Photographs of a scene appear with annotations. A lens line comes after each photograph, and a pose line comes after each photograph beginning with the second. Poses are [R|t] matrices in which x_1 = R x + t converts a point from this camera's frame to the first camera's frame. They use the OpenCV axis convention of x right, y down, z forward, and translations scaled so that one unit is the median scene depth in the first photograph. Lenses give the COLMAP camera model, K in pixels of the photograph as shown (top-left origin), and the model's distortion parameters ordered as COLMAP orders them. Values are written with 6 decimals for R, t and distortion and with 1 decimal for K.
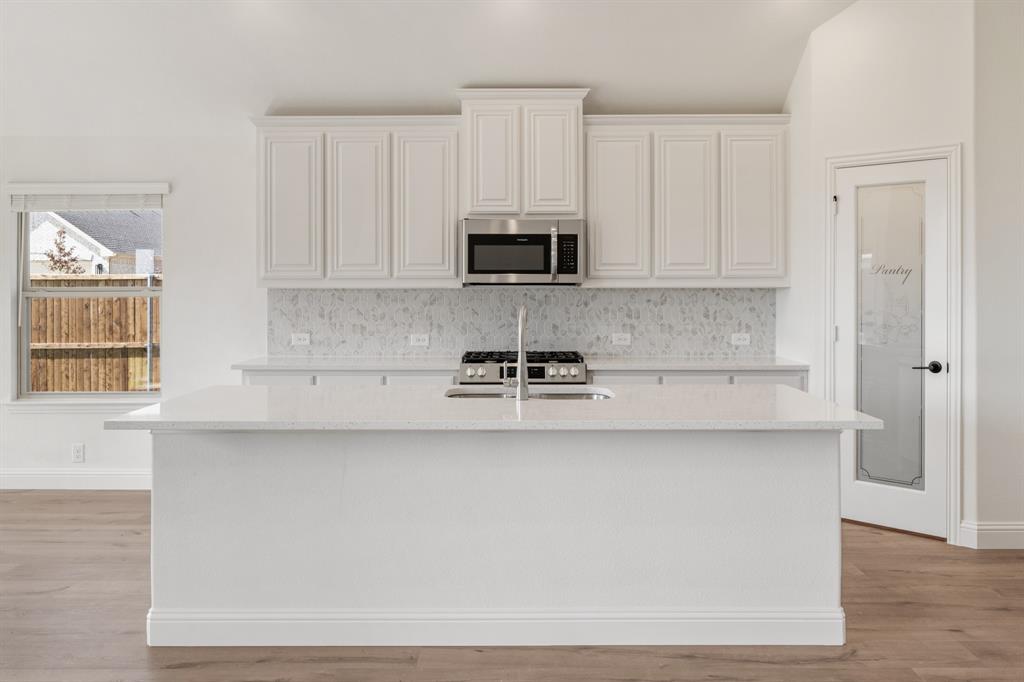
lens RADIAL K [[878.5, 0, 509.6], [0, 878.5, 286.6], [0, 0, 1]] dist [-0.007652, 0.017959]
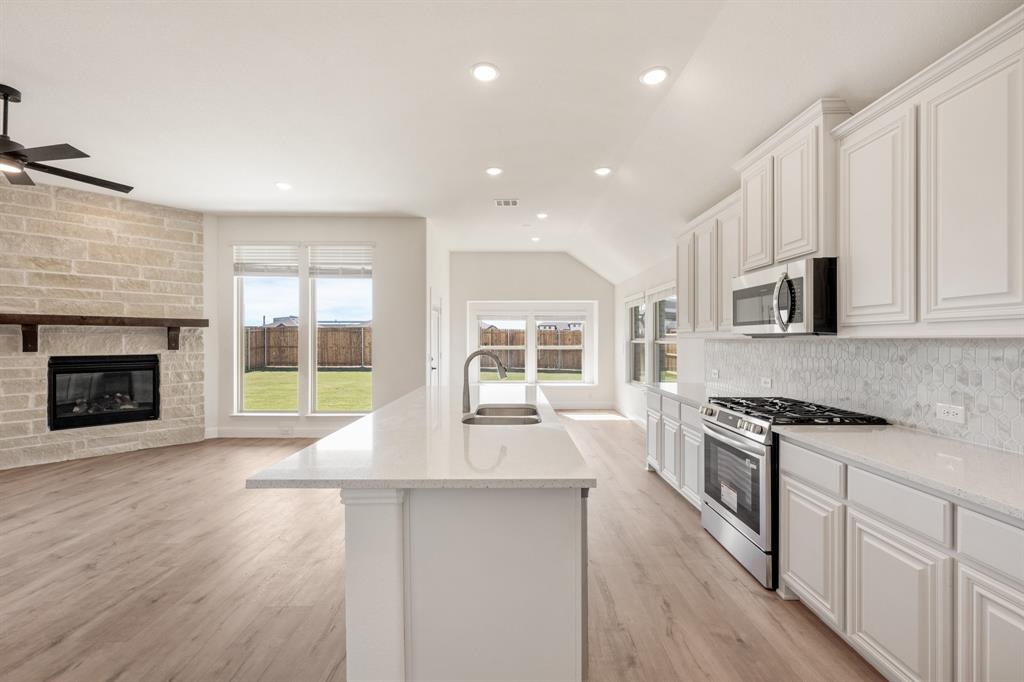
lens RADIAL K [[415.9, 0, 519.3], [0, 415.9, 339.4], [0, 0, 1]] dist [-0.008976, 0.002612]
pose [[0.018522, 0.002086, -0.999826, 0.471403], [0.003735, 0.999991, 0.002155, 0.000404], [0.999821, -0.003774, 0.018514, 0.694304]]
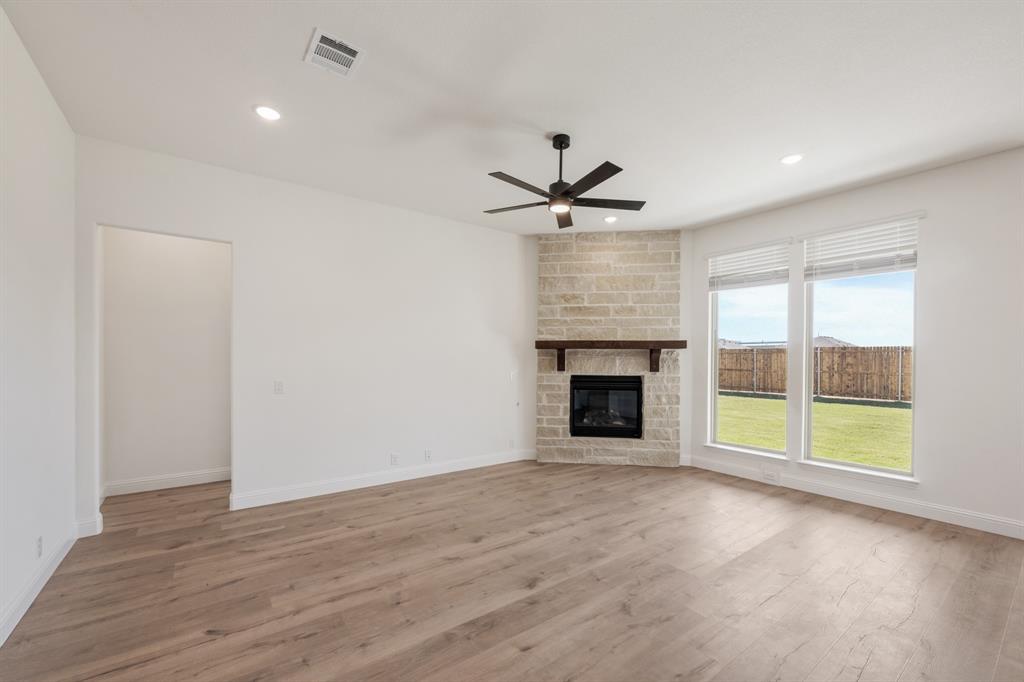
lens RADIAL K [[415.9, 0, 504.9], [0, 415.9, 366.8], [0, 0, 1]] dist [-0.008976, 0.002612]
pose [[-0.808292, 0.006577, -0.588745, 0.356568], [-0.001540, 0.999911, 0.013284, -0.000585], [0.588780, 0.011644, -0.808210, 0.498395]]
